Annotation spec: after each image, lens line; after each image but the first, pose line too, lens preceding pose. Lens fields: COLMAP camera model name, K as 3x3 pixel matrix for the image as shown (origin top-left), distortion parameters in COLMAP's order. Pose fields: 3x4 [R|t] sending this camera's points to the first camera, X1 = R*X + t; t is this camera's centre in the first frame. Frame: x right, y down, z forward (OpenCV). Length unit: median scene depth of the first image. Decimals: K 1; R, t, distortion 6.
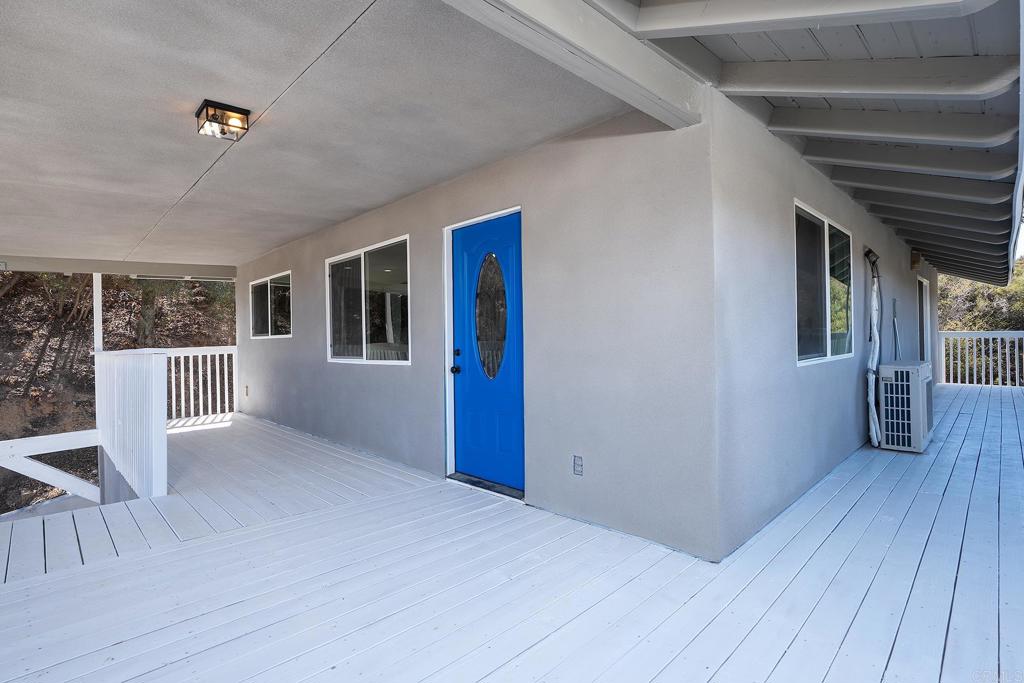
lens RADIAL K [[490.9, 0, 512.0], [0, 490.9, 341.5], [0, 0, 1]] dist [-0.013264, -0.000054]
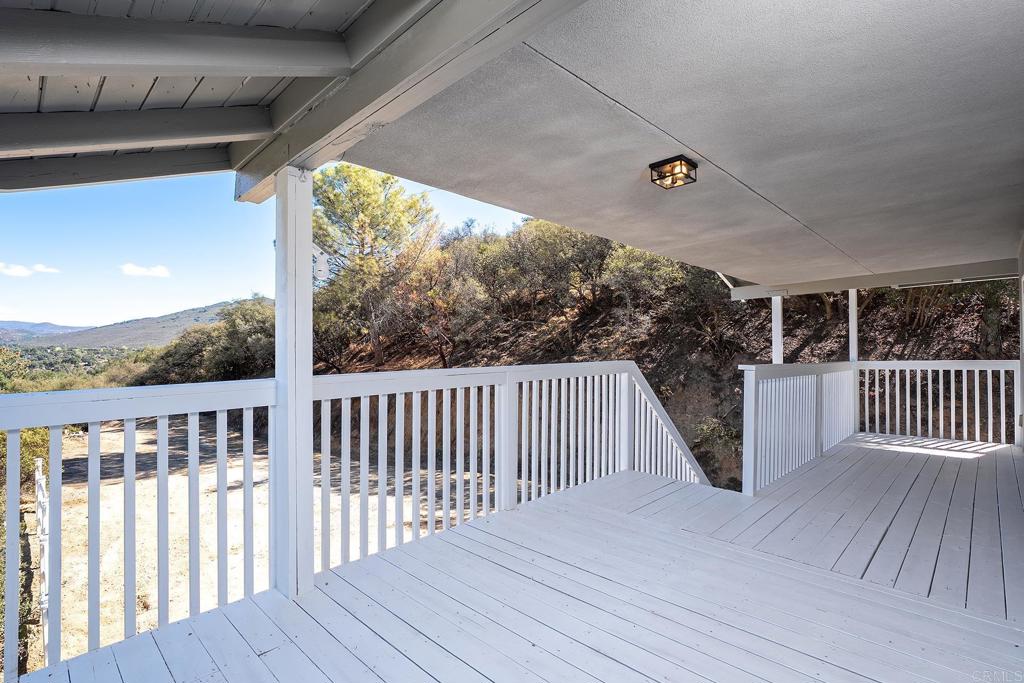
lens RADIAL K [[483.8, 0, 512.0], [0, 483.8, 341.5], [0, 0, 1]] dist [-0.034847, 0.000376]
pose [[0.023064, 0.004361, -0.999724, 0.157950], [-0.010151, 0.999940, 0.004127, -0.016354], [0.999682, 0.010053, 0.023107, 0.177042]]
